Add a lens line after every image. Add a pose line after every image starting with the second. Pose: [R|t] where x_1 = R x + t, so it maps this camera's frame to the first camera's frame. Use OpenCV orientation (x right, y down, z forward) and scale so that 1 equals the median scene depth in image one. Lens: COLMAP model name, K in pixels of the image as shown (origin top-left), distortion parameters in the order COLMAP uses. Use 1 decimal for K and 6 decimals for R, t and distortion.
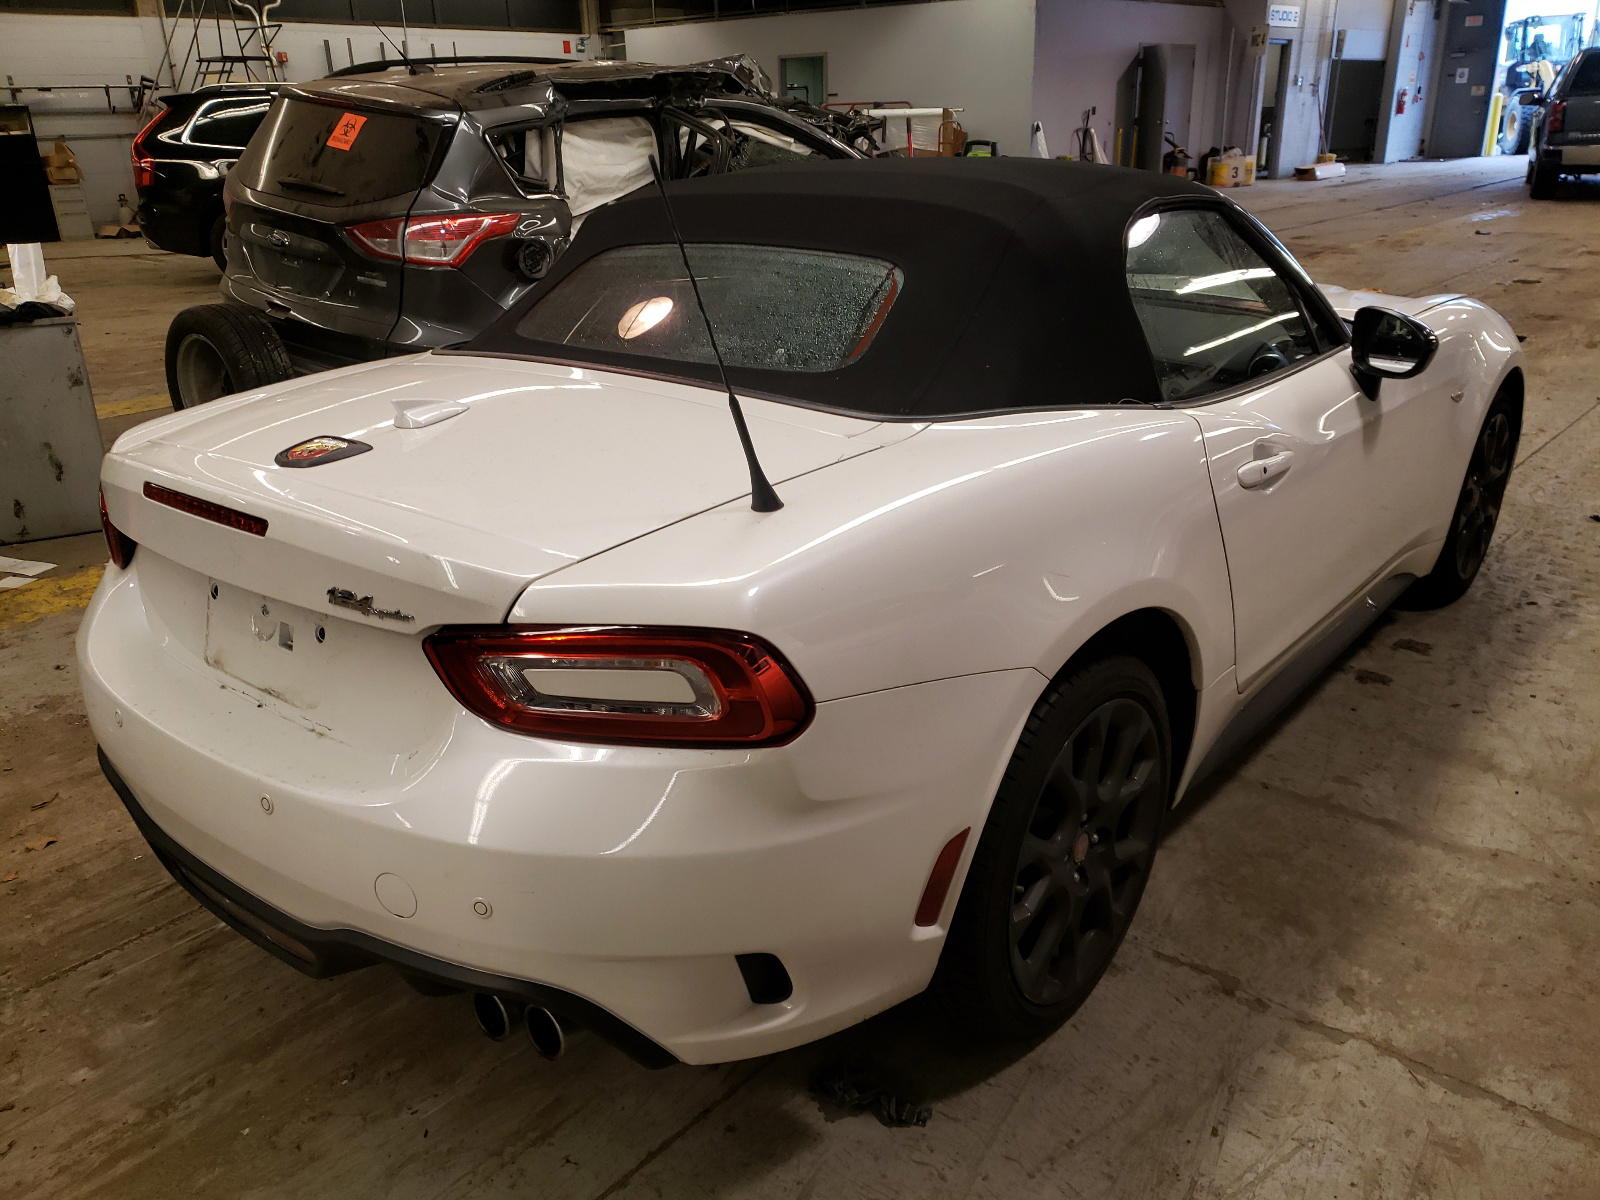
lens RADIAL K [[1275.5, 0, 805.7], [0, 1275.5, 599.8], [0, 0, 1]] dist [-0.014765, 0.064049]
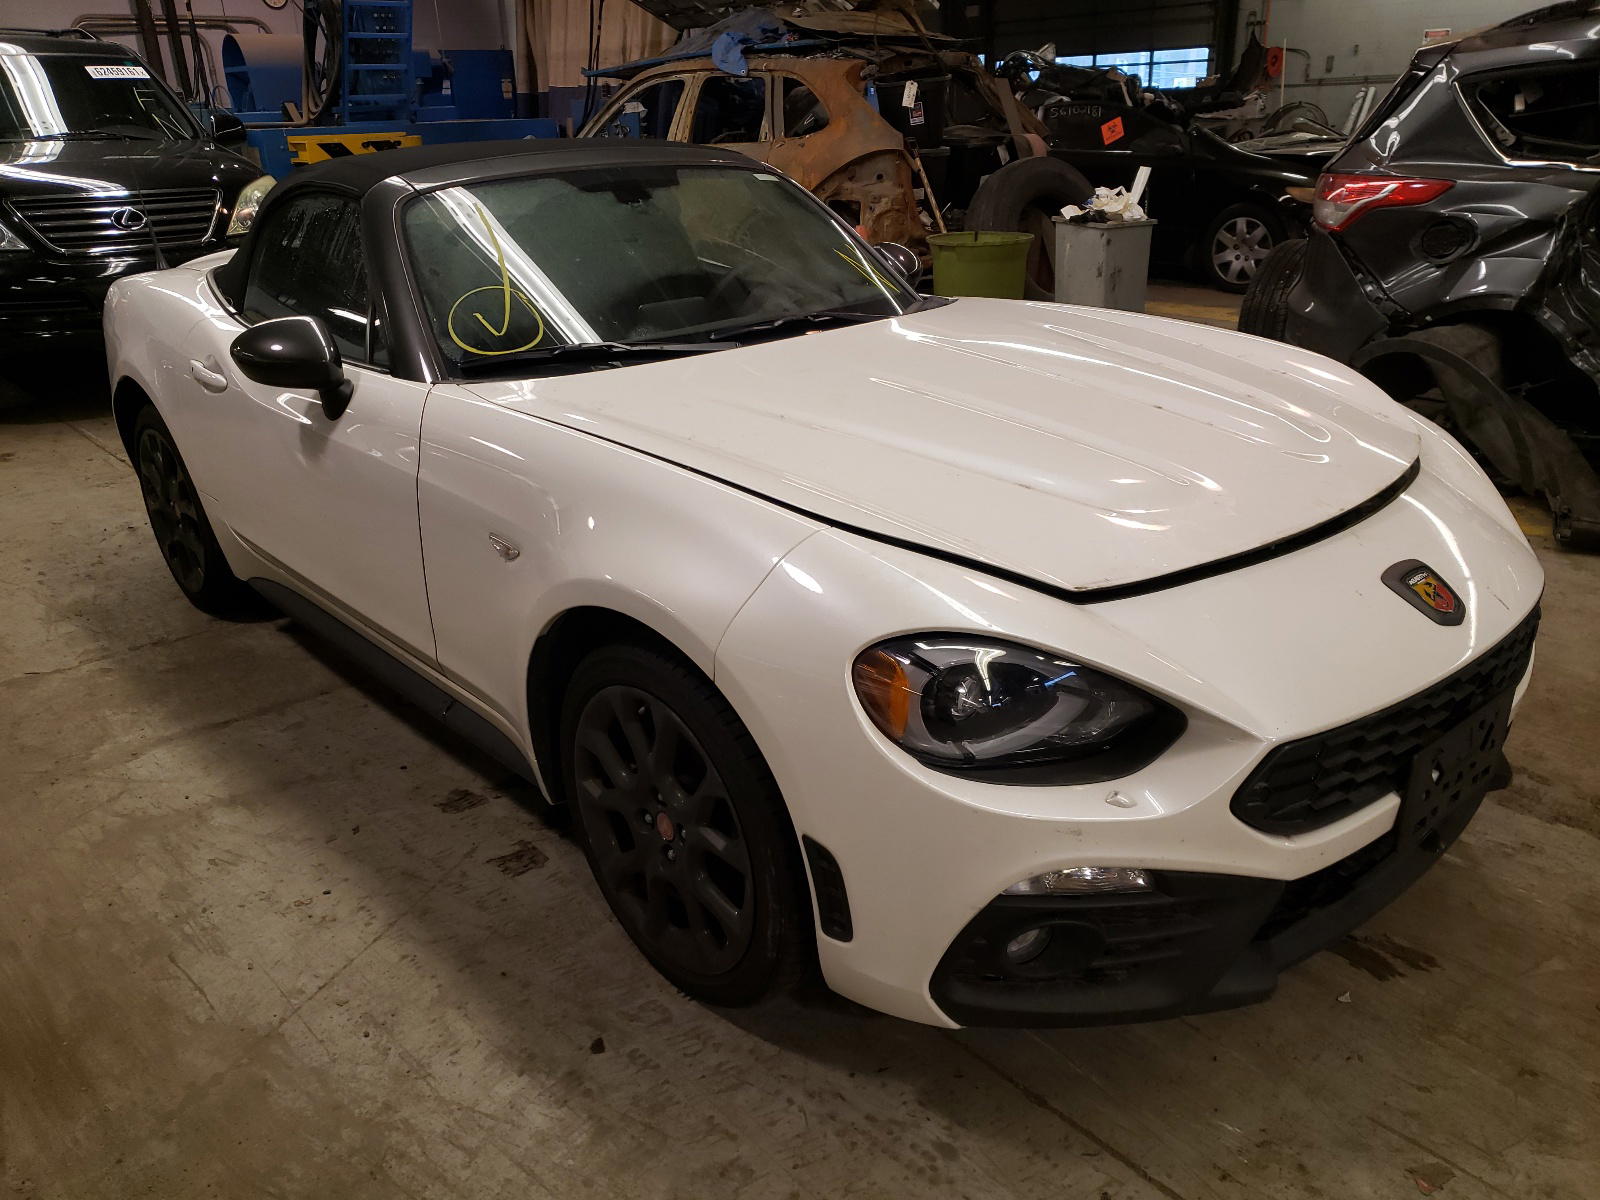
lens RADIAL K [[1275.5, 0, 805.7], [0, 1275.5, 599.8], [0, 0, 1]] dist [-0.014765, 0.064049]
pose [[-0.160300, 0.381934, -0.910182, 1.418306], [-0.313819, 0.854542, 0.413855, -0.590385], [0.935854, 0.351973, -0.017125, 1.504719]]
